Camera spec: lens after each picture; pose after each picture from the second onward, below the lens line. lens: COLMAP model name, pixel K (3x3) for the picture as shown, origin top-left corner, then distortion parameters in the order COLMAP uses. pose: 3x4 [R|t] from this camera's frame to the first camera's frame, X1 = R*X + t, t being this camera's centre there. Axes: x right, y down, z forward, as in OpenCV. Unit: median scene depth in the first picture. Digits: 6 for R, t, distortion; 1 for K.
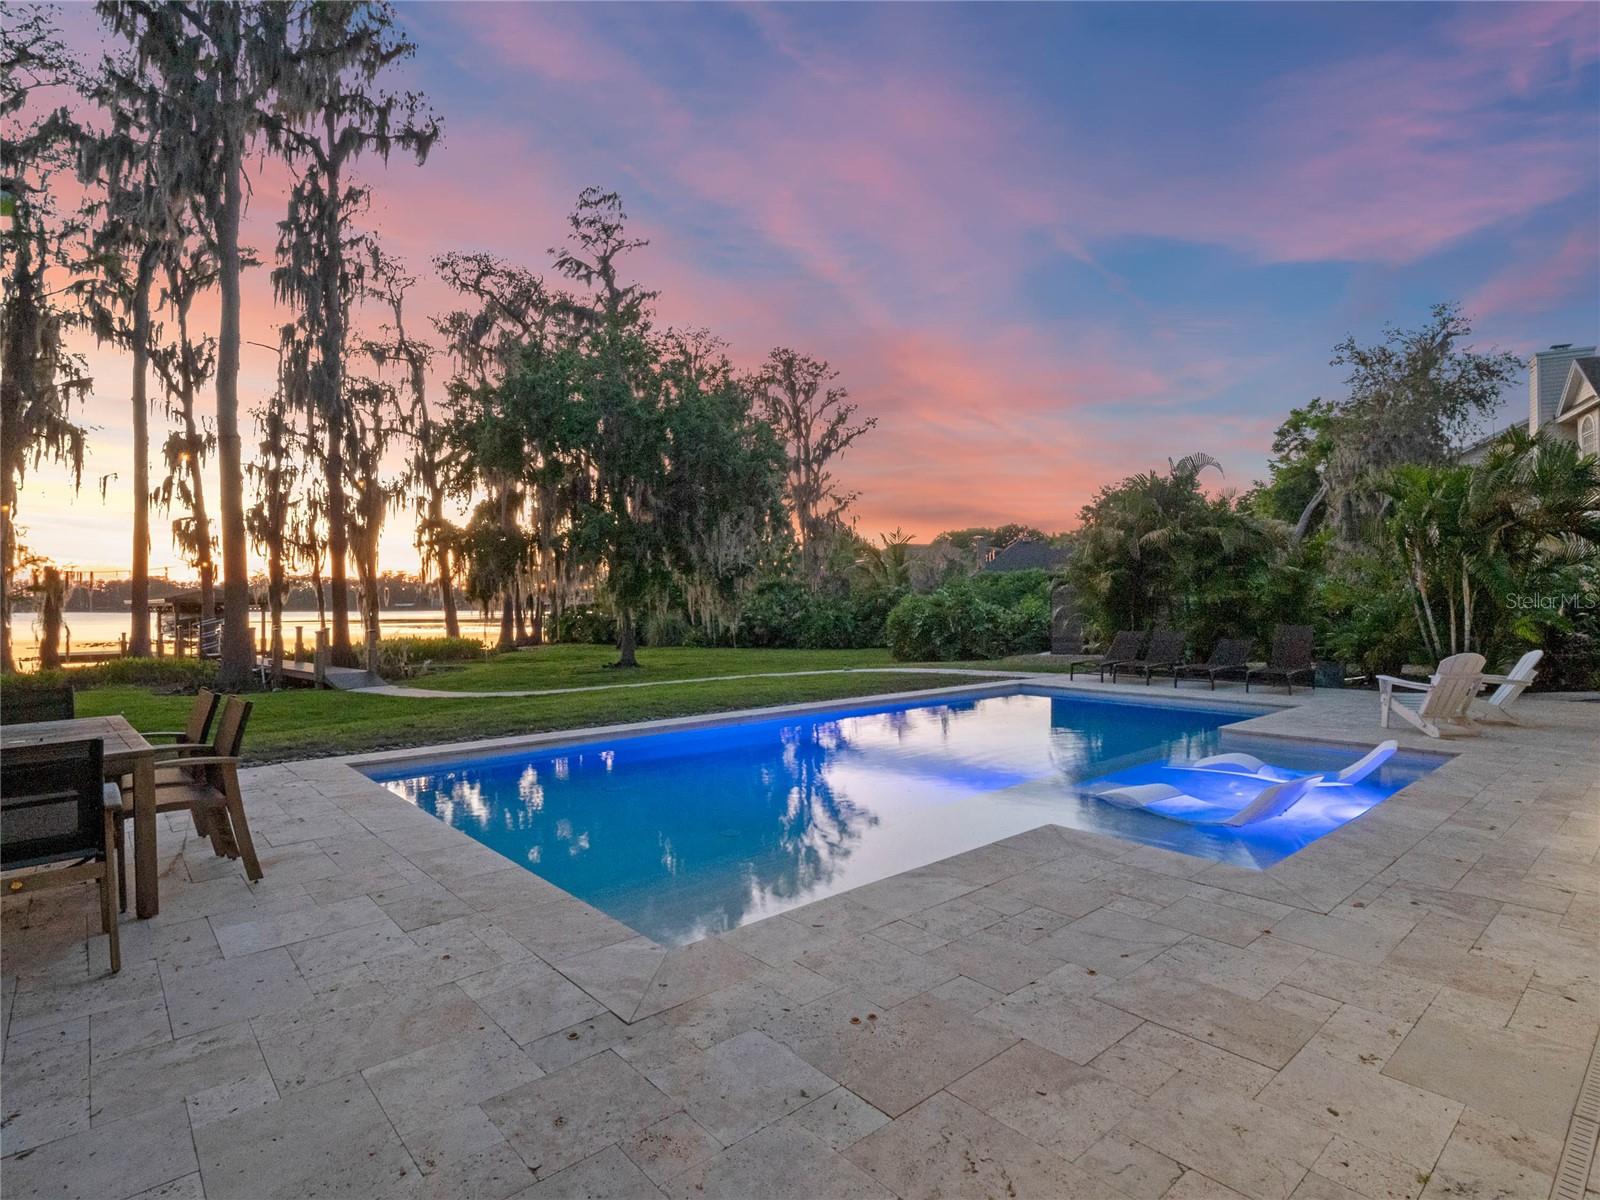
lens RADIAL K [[821.5, 0, 803.7], [0, 821.5, 604.4], [0, 0, 1]] dist [-0.020869, 0.000345]
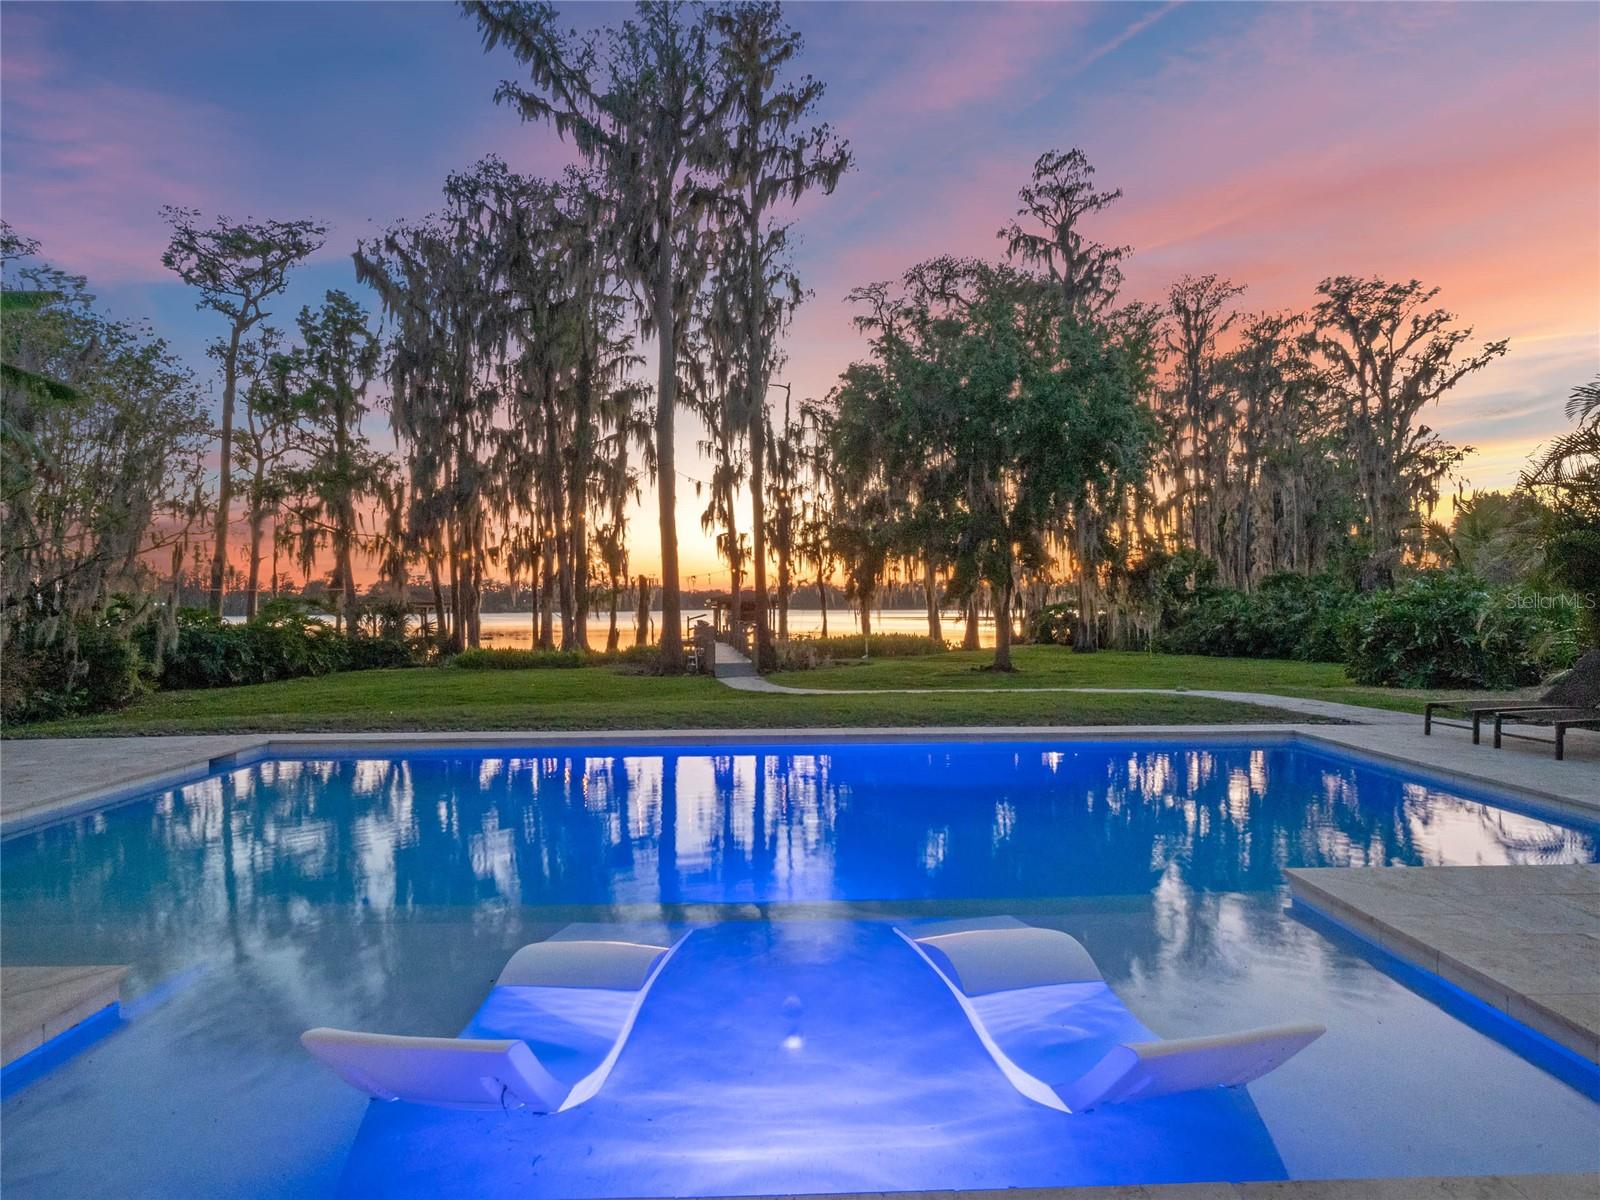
lens RADIAL K [[821.5, 0, 802.5], [0, 821.5, 608.8], [0, 0, 1]] dist [-0.020869, 0.000345]
pose [[0.758970, 0.003110, -0.651118, 0.141500], [0.002163, 0.999971, 0.007298, -0.000833], [0.651122, -0.006947, 0.758941, 0.111421]]
